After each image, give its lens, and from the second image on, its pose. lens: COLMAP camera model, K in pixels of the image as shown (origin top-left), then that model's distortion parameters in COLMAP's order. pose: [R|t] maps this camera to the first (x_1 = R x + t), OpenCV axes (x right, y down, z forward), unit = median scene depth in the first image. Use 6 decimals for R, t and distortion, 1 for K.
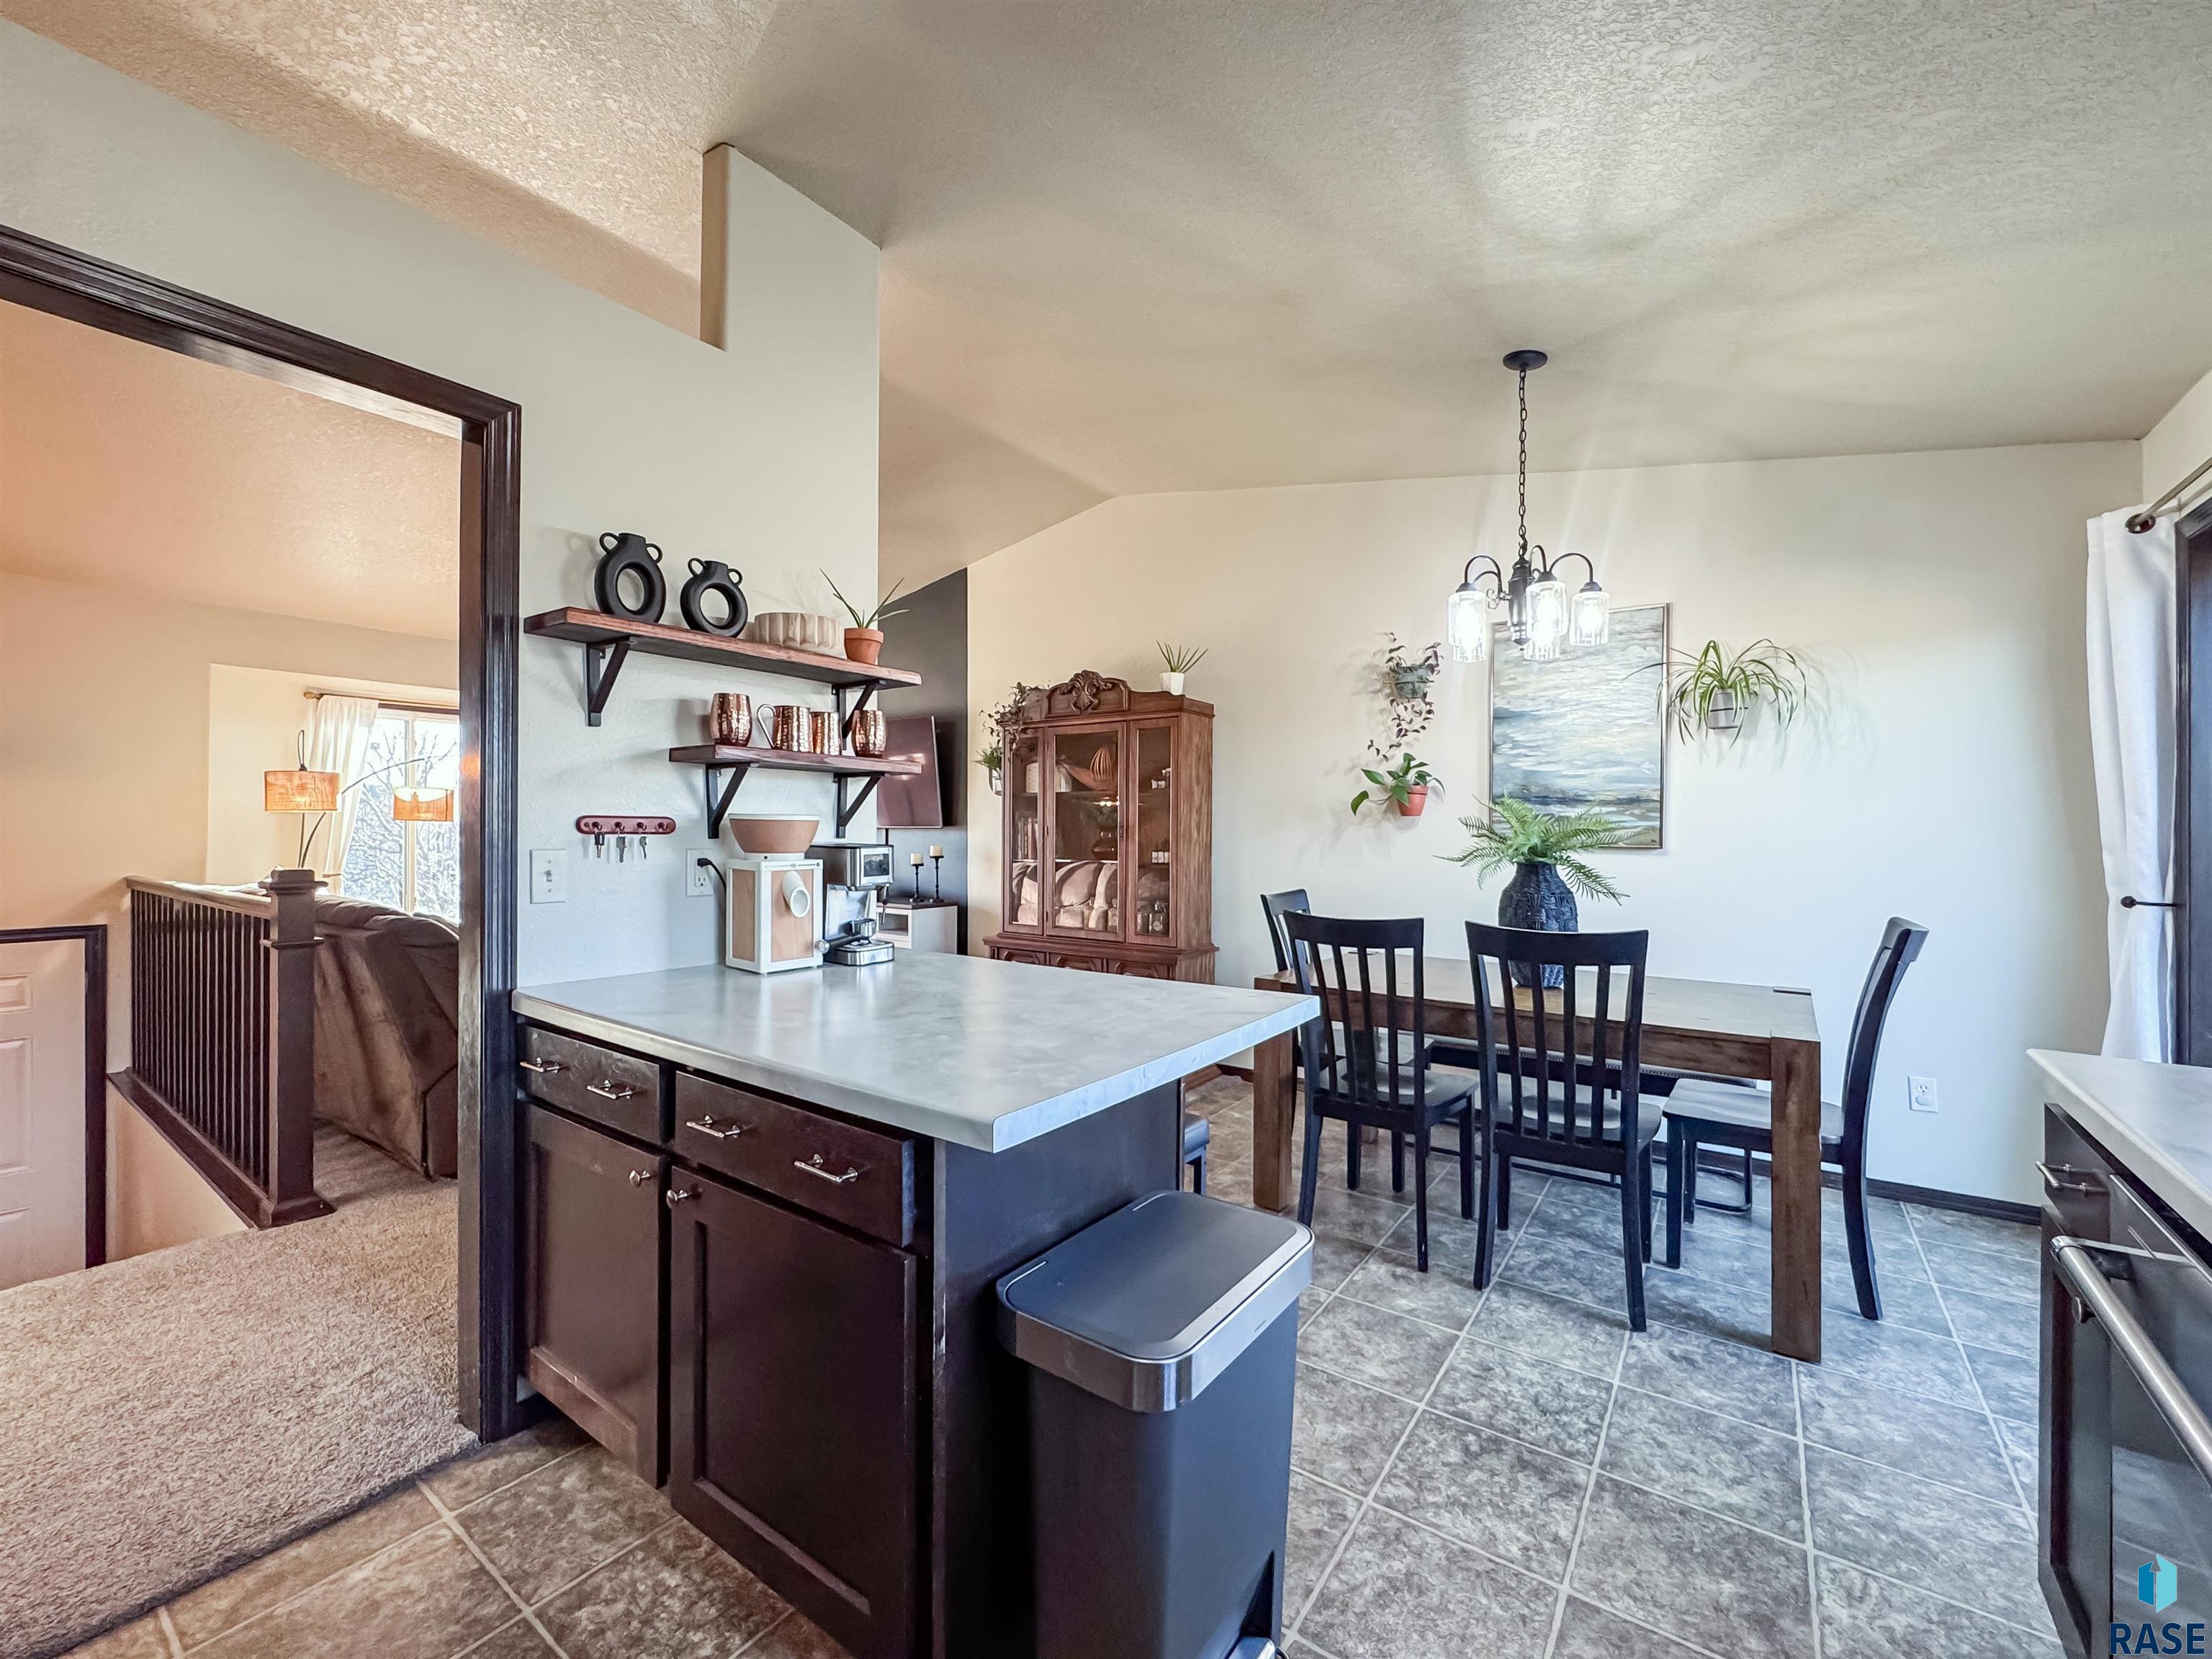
lens RADIAL K [[888.1, 0, 1116.7], [0, 888.1, 831.4], [0, 0, 1]] dist [-0.001858, -0.000456]
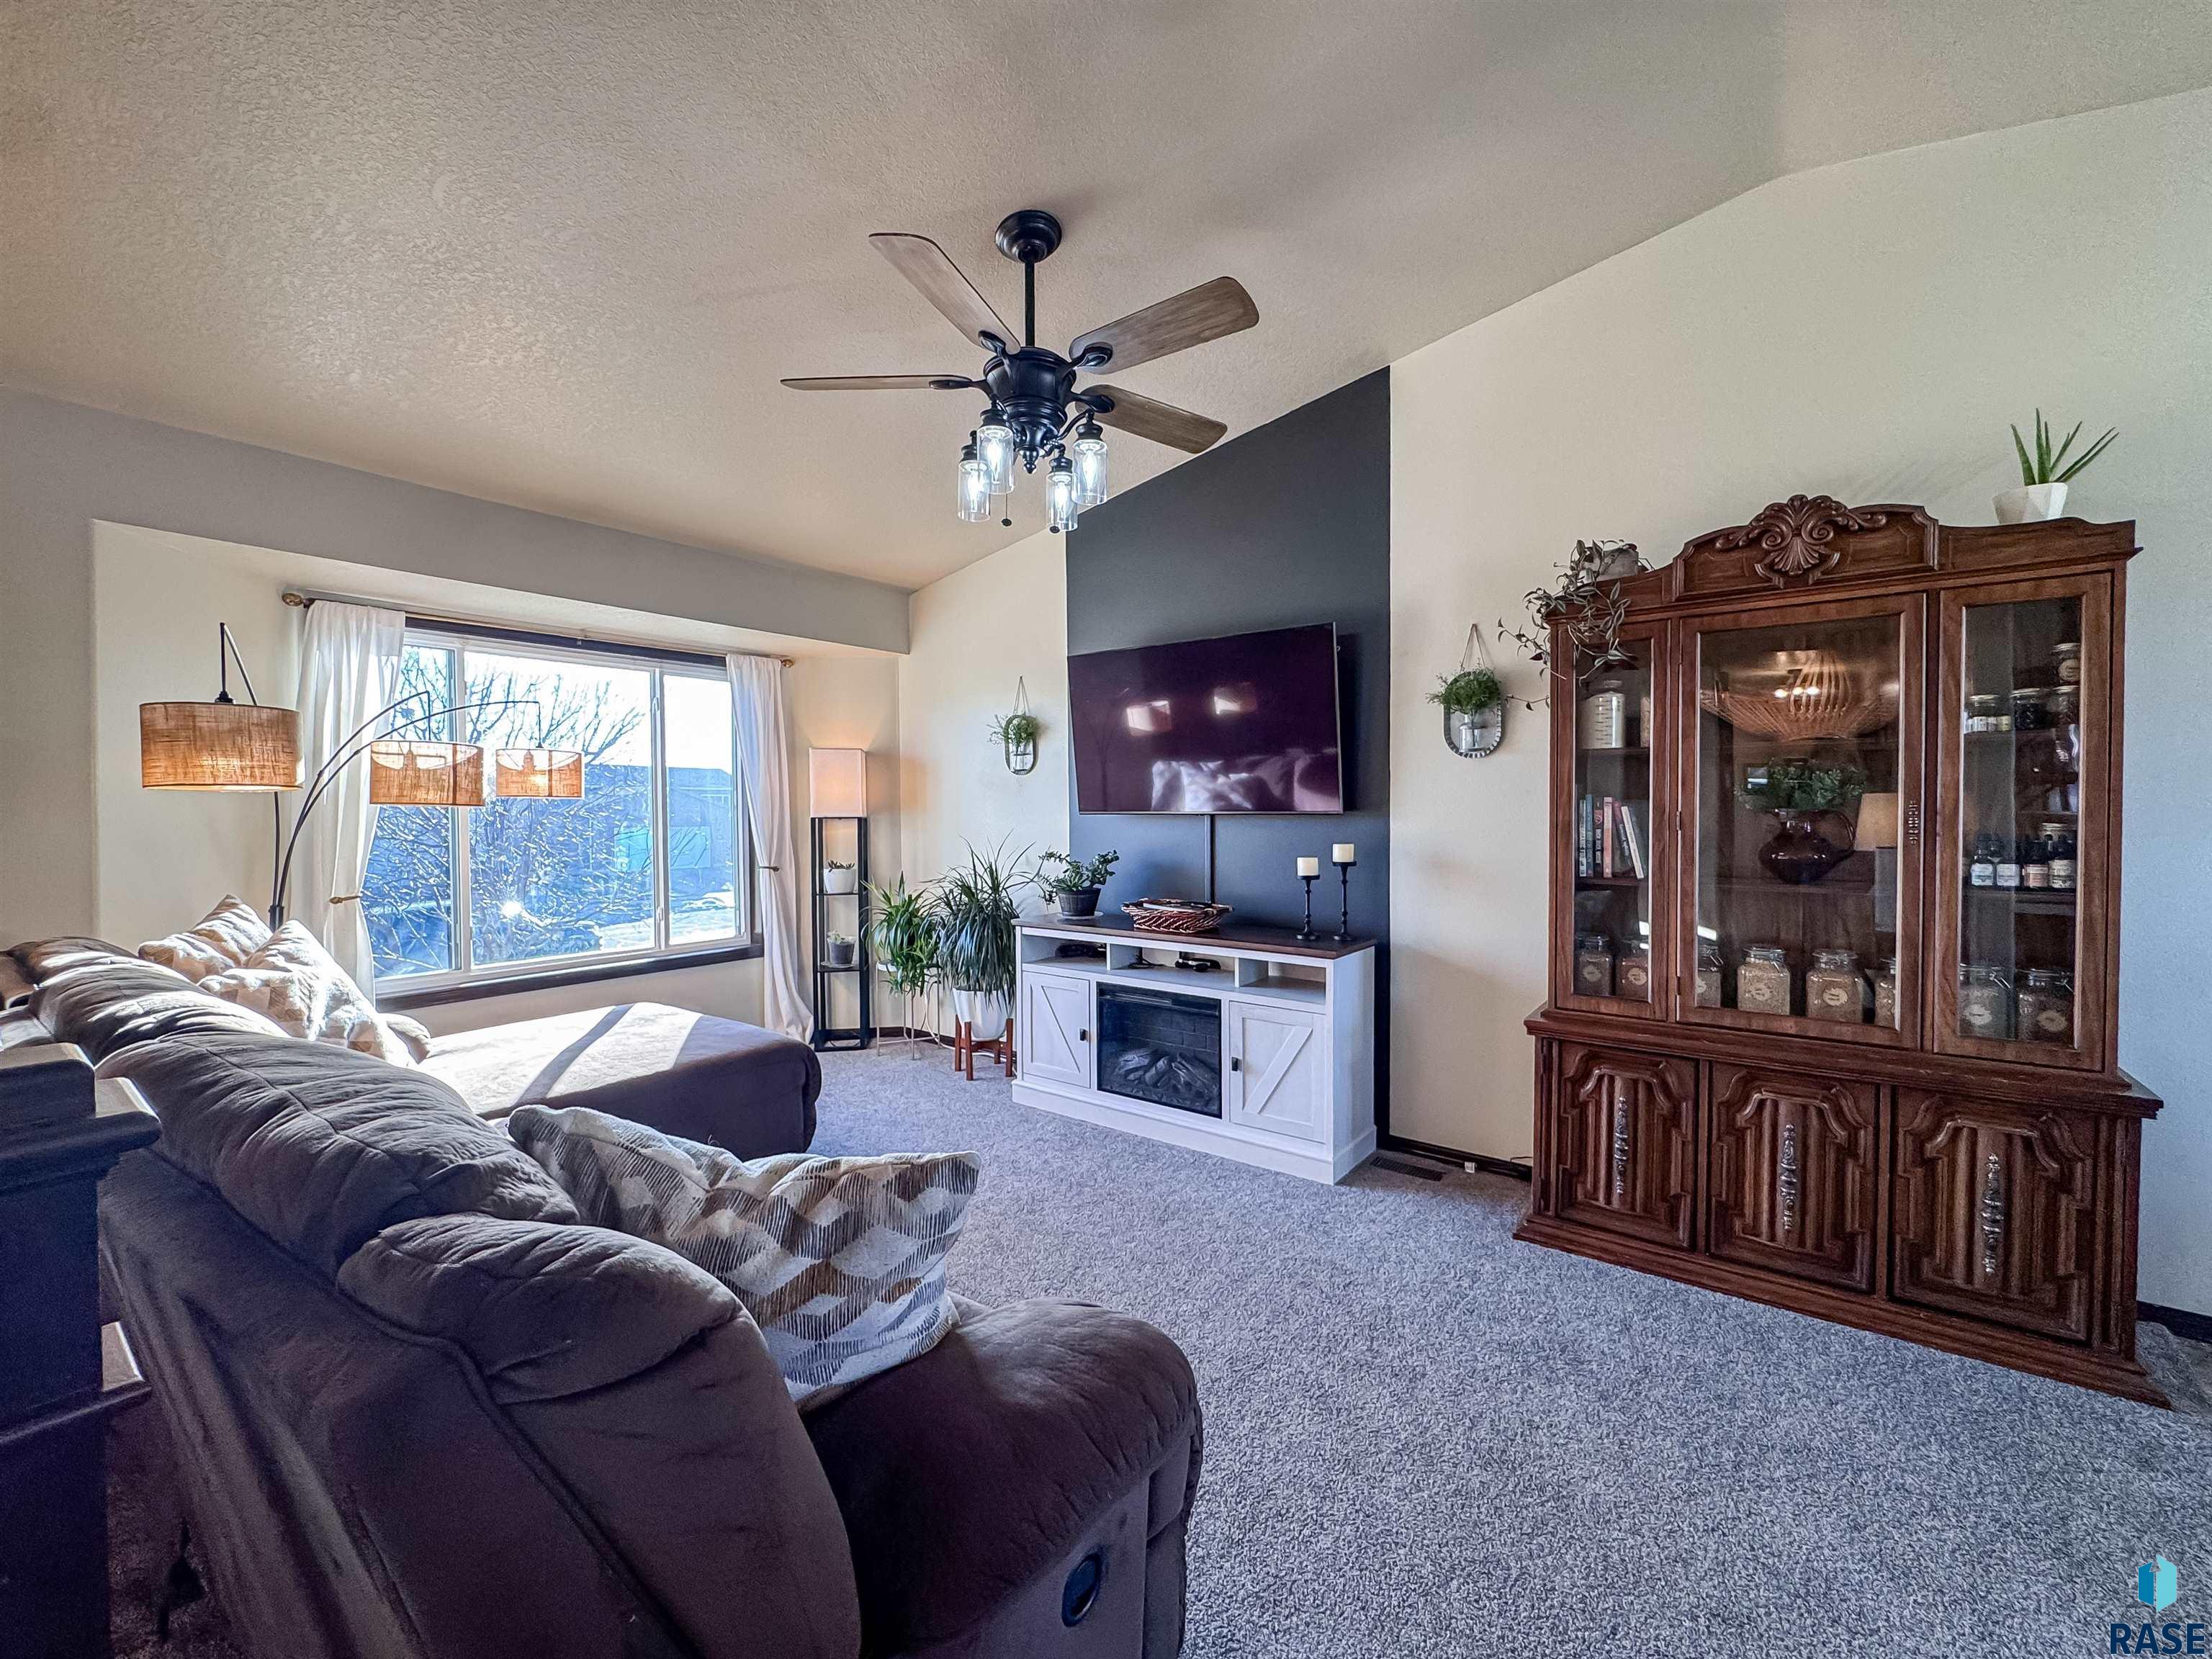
lens RADIAL K [[888.1, 0, 1126.6], [0, 888.1, 828.6], [0, 0, 1]] dist [-0.001858, -0.000456]
pose [[0.999634, -0.007946, -0.025859, -0.374182], [0.008553, 0.999689, 0.023424, -0.010617], [0.025665, -0.023637, 0.999391, 0.464213]]
